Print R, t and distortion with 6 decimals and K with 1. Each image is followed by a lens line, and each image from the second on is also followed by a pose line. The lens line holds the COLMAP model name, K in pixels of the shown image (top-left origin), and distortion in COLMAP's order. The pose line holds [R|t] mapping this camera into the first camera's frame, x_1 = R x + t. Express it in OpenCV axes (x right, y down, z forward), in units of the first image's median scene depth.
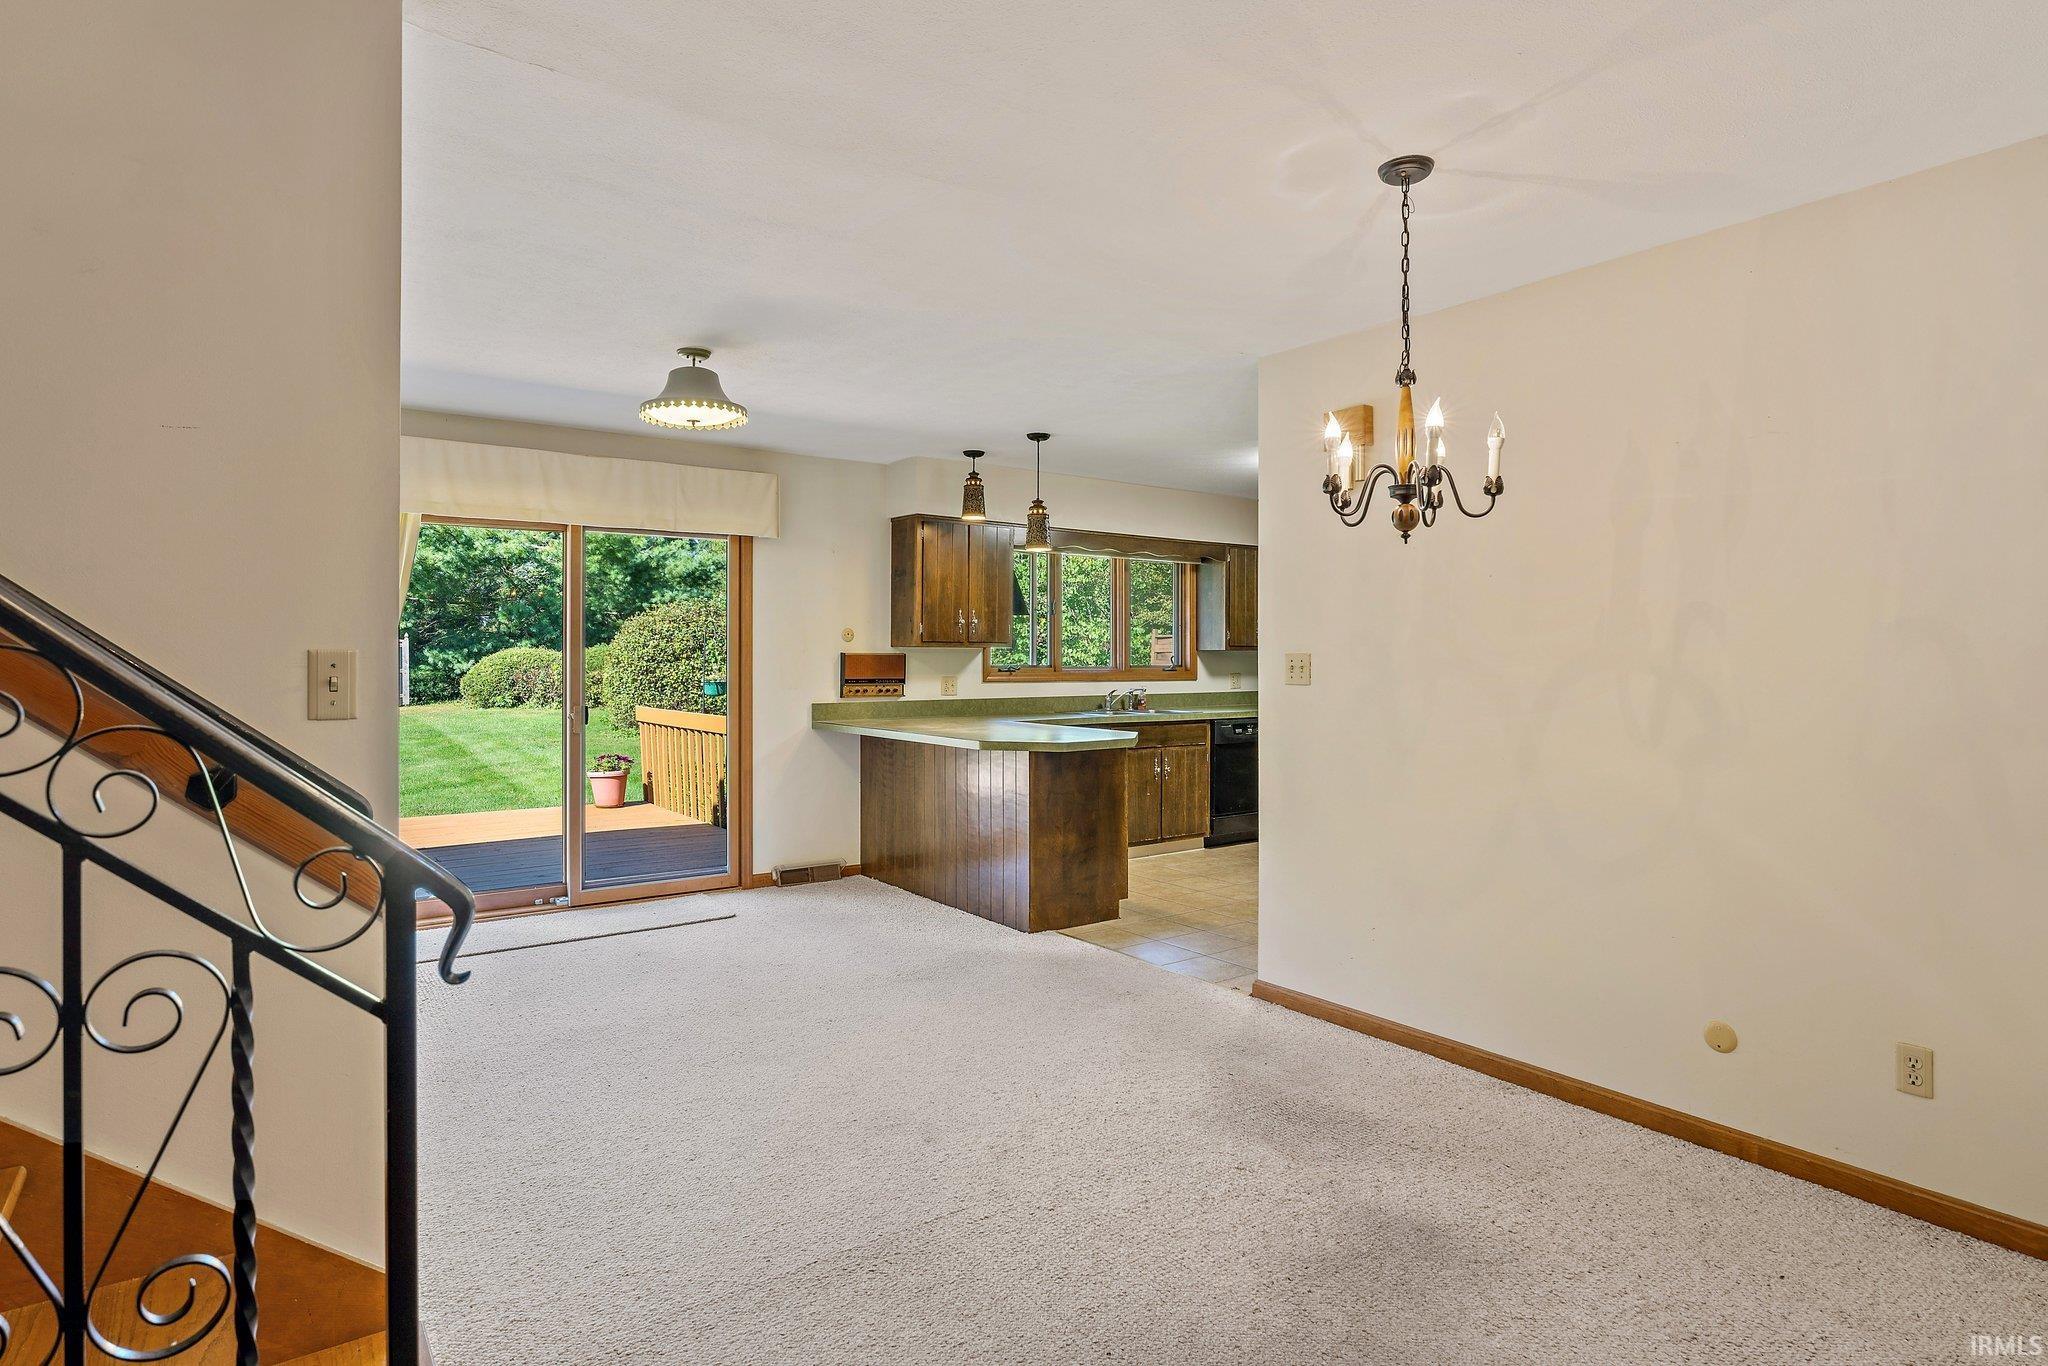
lens RADIAL K [[1084.3, 0, 1016.1], [0, 1084.3, 655.0], [0, 0, 1]] dist [-0.016529, 0.006457]
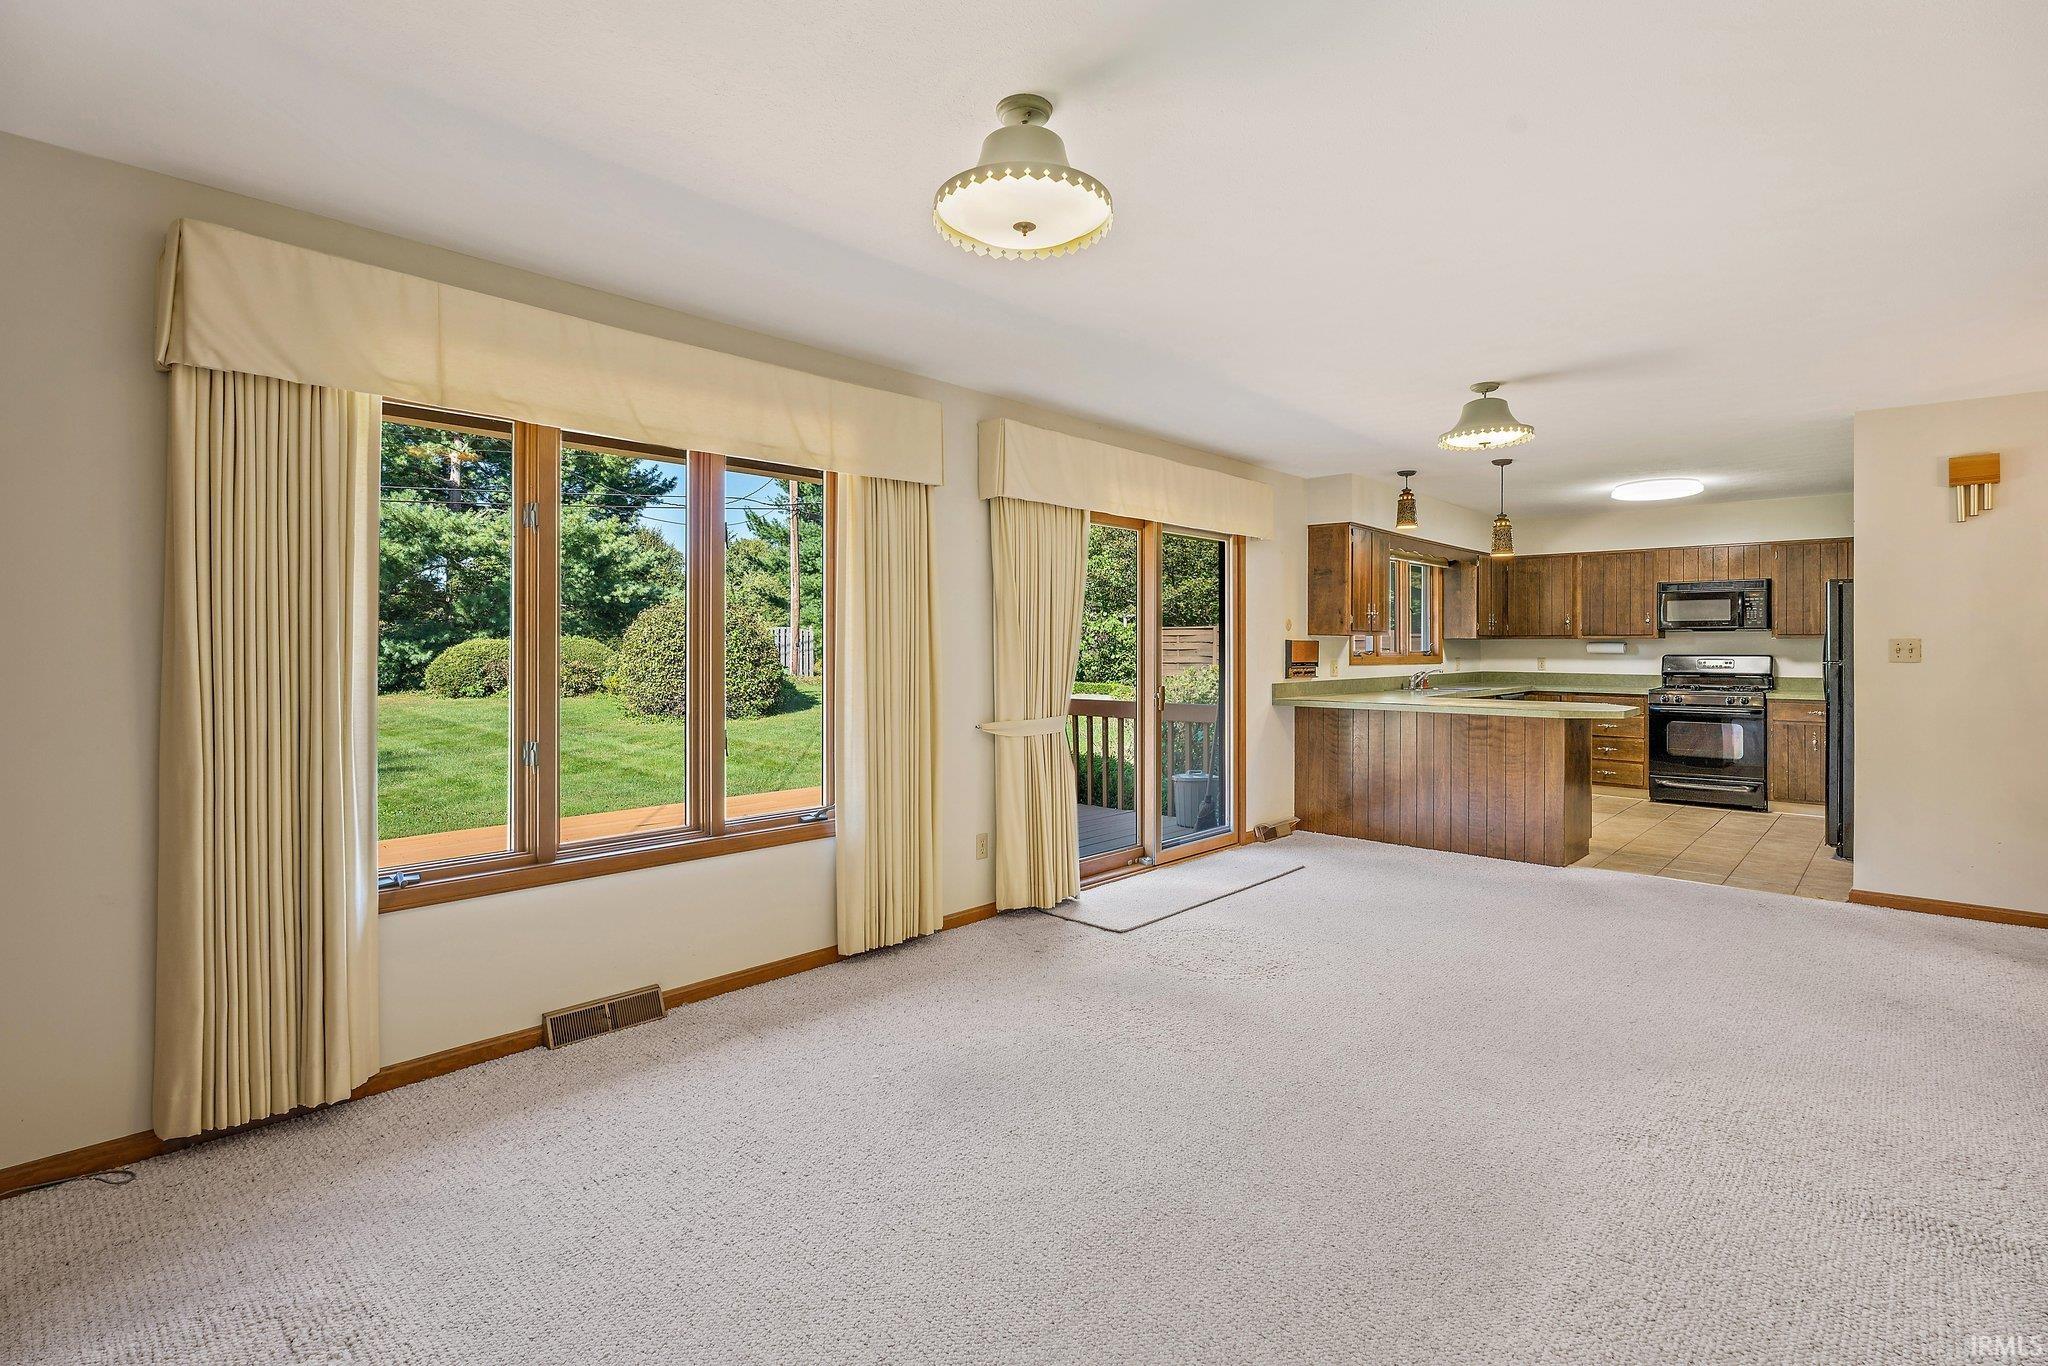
lens RADIAL K [[971.3, 0, 1009.0], [0, 971.3, 644.4], [0, 0, 1]] dist [-0.009754, 0.001459]
pose [[0.983264, -0.001156, 0.182182, -0.562968], [0.001431, 0.999998, -0.001382, 0.003011], [-0.182180, 0.001619, 0.983264, 0.025297]]
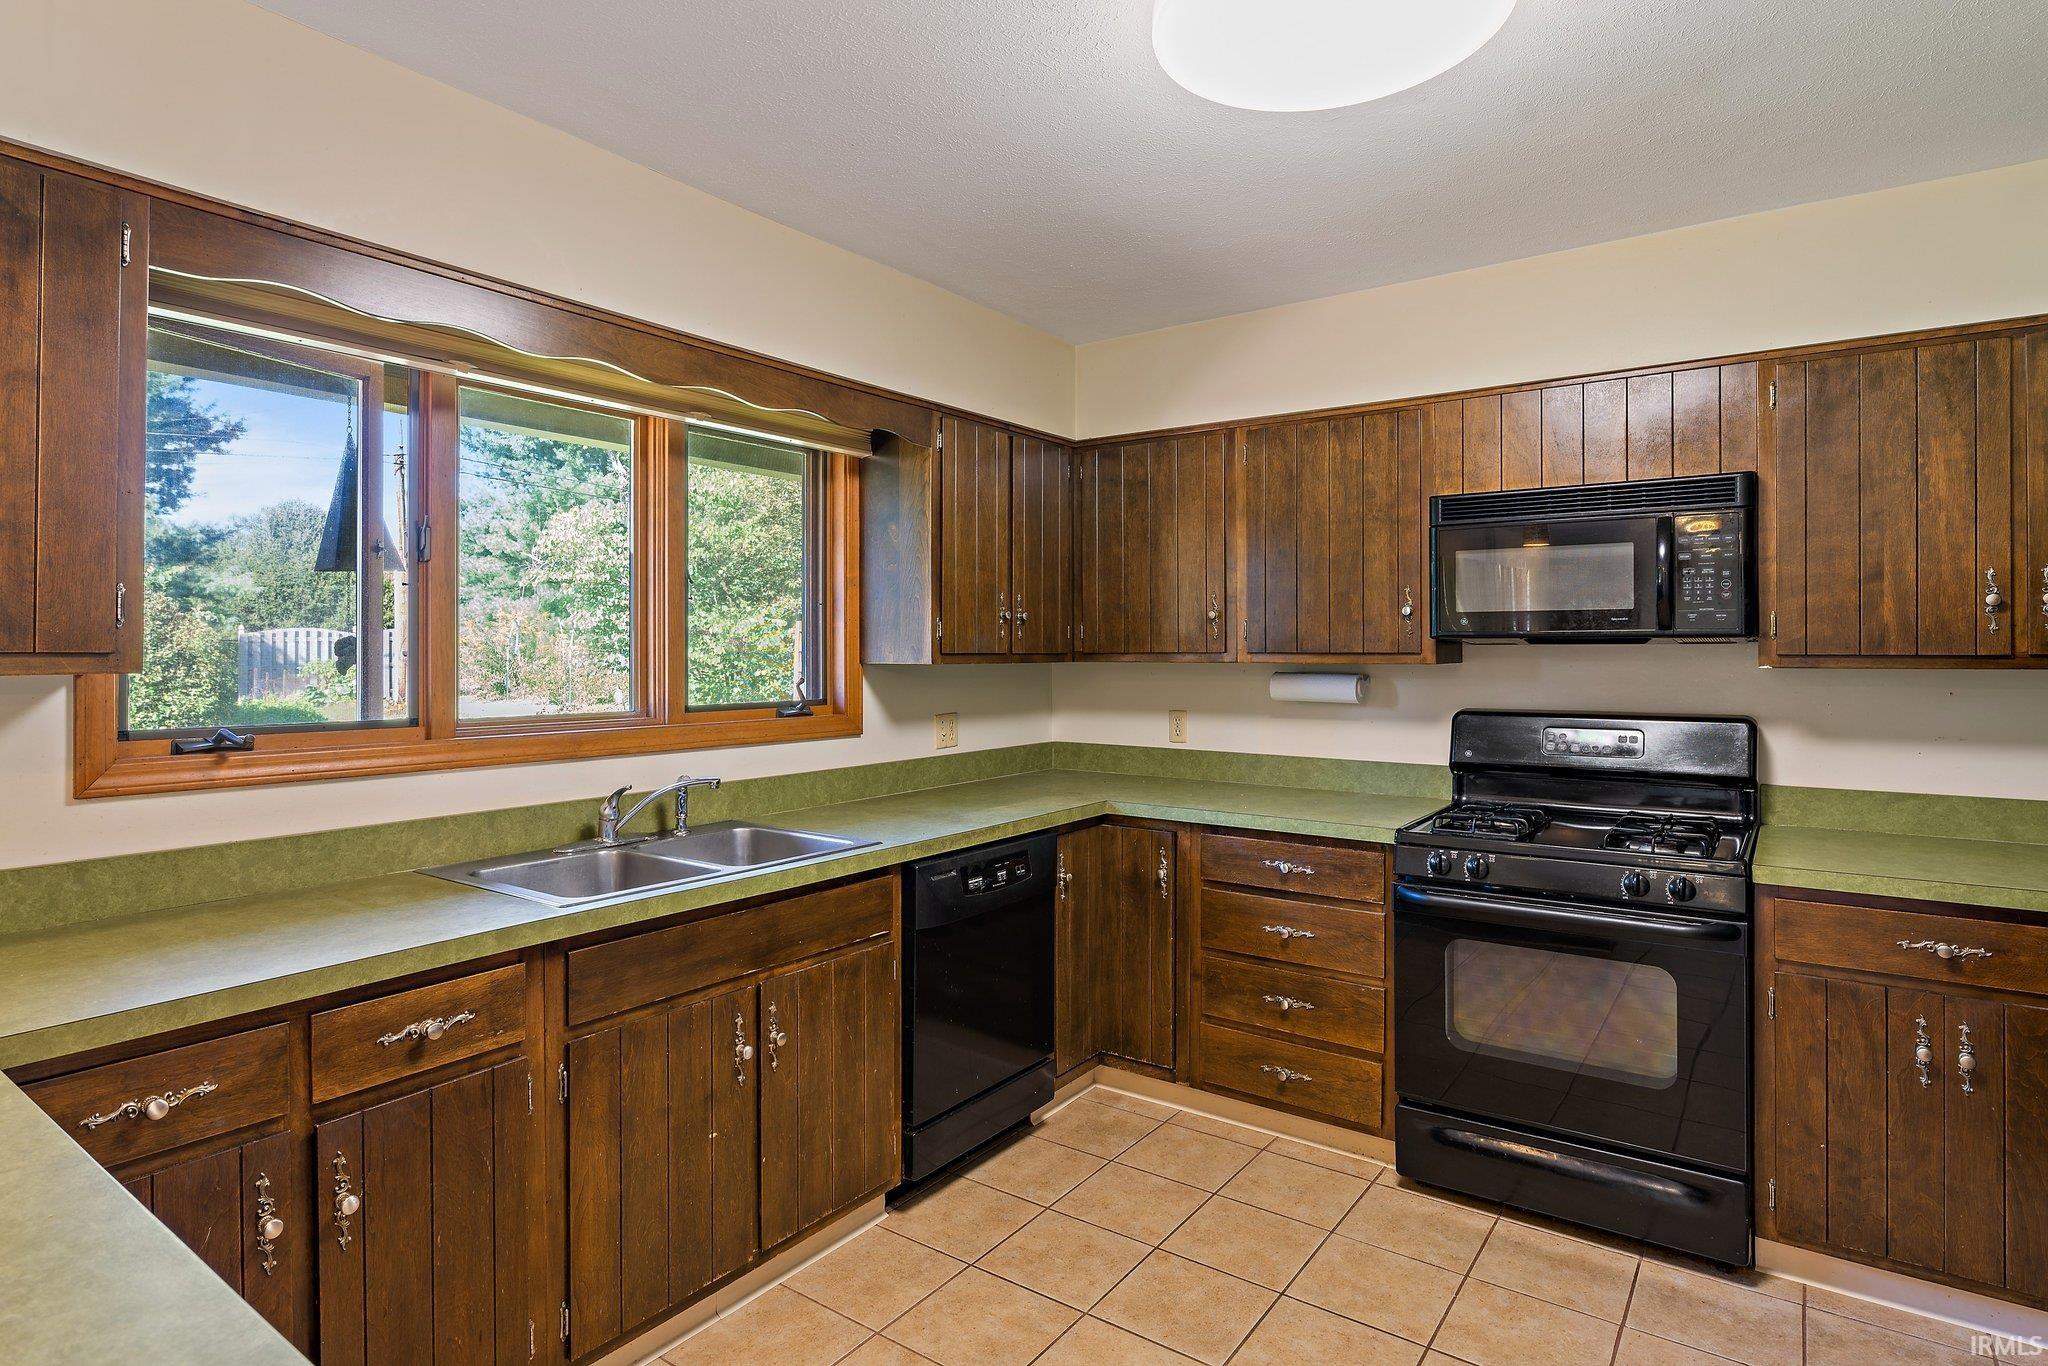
lens RADIAL K [[1084.3, 0, 1011.6], [0, 1084.3, 649.9], [0, 0, 1]] dist [-0.016529, 0.006457]
pose [[0.952372, -0.003396, 0.304919, 0.104731], [0.003373, 0.999994, 0.000602, -0.010961], [-0.304920, 0.000455, 0.952378, 0.648416]]
